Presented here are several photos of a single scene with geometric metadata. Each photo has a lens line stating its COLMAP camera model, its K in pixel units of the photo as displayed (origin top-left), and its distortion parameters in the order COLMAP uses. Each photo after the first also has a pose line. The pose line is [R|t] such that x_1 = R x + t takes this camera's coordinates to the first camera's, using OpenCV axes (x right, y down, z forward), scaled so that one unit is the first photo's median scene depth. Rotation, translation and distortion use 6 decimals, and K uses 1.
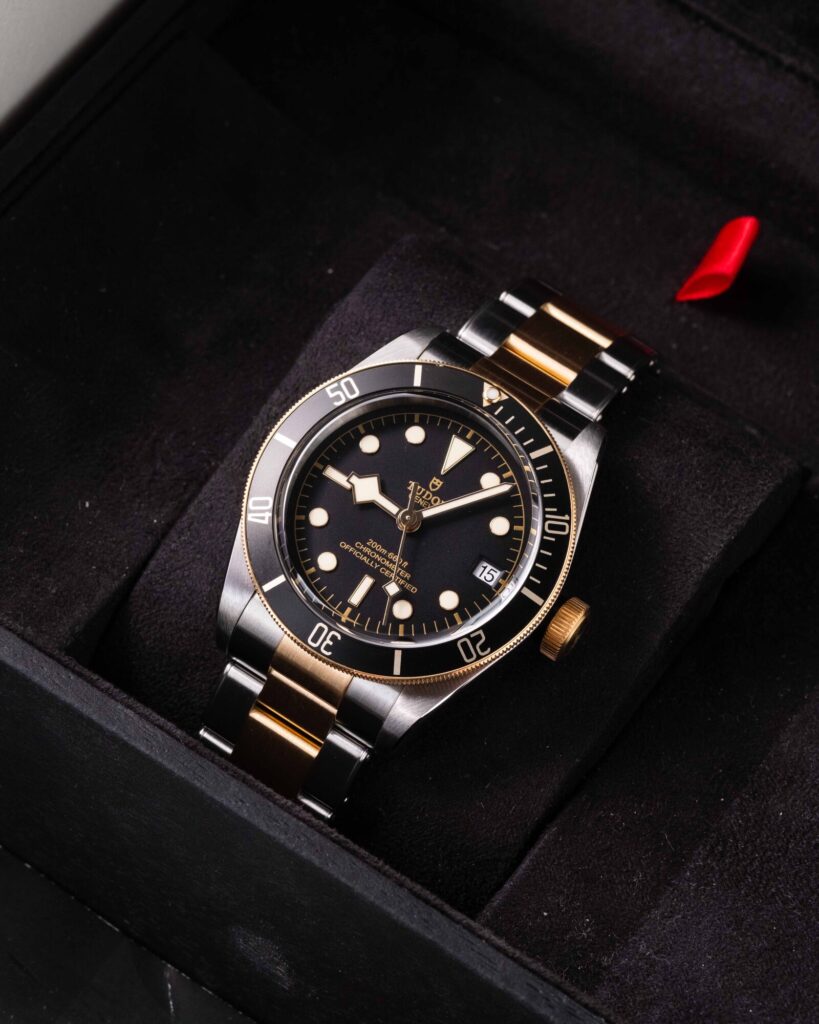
lens RADIAL K [[3800.2, 0, 409.5], [0, 3800.2, 512.0], [0, 0, 1]] dist [0.144243, 0.642844]
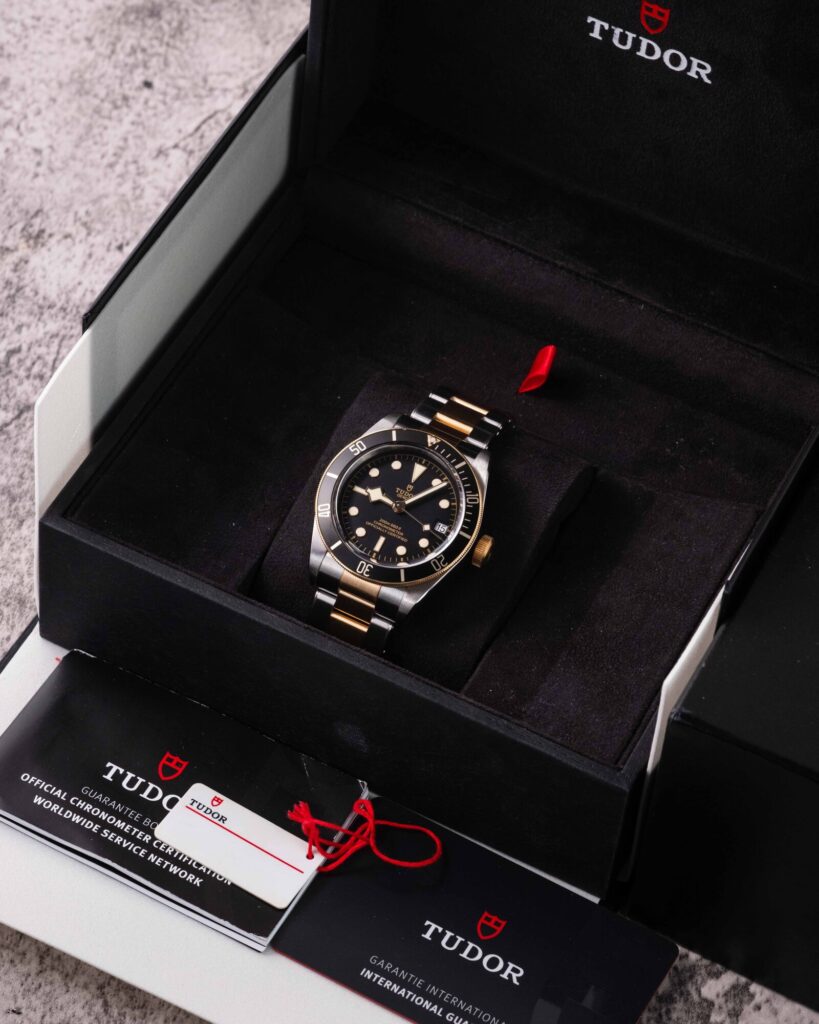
lens RADIAL K [[3800.2, 0, 409.5], [0, 3800.2, 512.0], [0, 0, 1]] dist [0.144243, 0.642844]
pose [[0.992116, -0.119489, 0.037781, -0.070328], [0.122284, 0.988994, -0.083289, 0.171753], [-0.027413, 0.087252, 0.995809, -0.989051]]
